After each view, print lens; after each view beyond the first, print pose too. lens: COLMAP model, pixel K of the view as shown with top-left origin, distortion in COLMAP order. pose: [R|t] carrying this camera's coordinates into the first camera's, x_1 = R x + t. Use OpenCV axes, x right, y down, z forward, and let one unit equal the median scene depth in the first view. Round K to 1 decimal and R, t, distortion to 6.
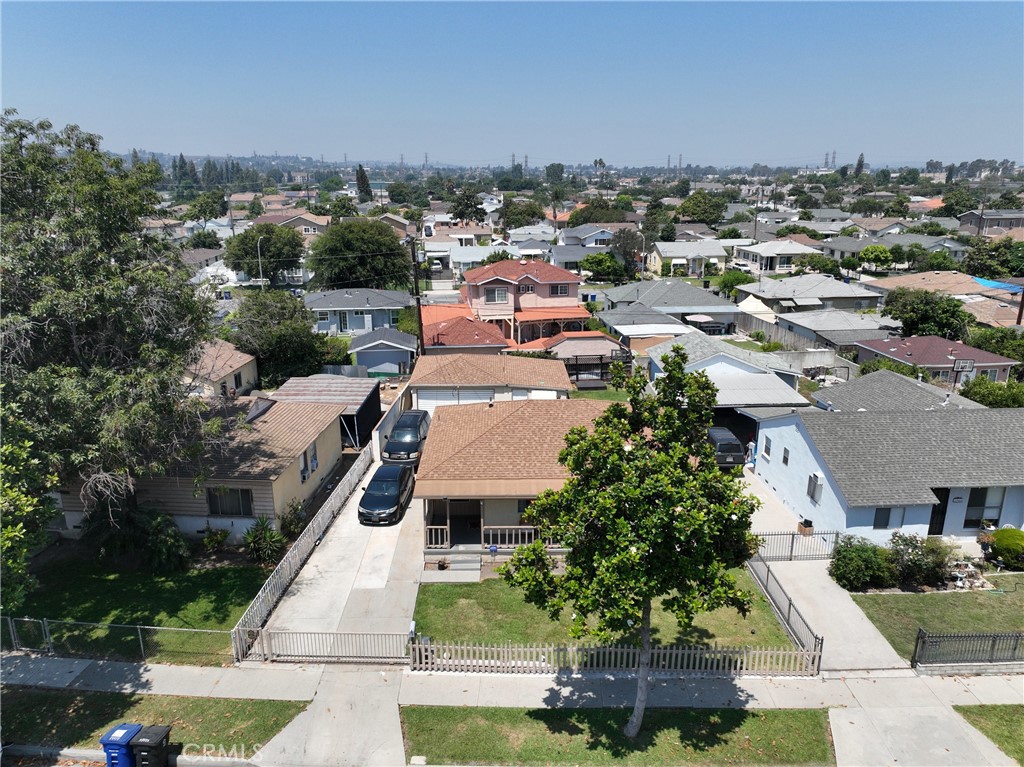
lens RADIAL K [[719.7, 0, 513.0], [0, 719.7, 384.4], [0, 0, 1]] dist [-0.001071, 0.019468]
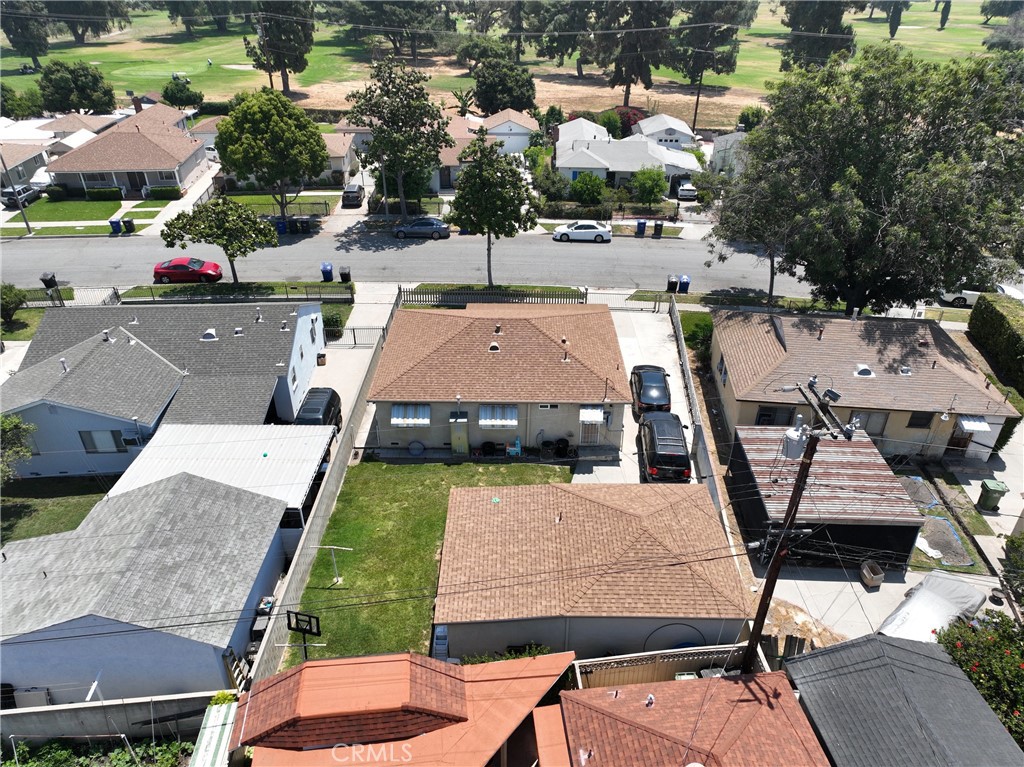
lens RADIAL K [[719.7, 0, 515.3], [0, 719.7, 387.8], [0, 0, 1]] dist [-0.001071, 0.019468]
pose [[-0.999723, -0.015683, 0.017550, 0.020416], [0.002316, 0.676504, 0.736435, -0.711497], [-0.023423, 0.736272, -0.676280, 1.835657]]
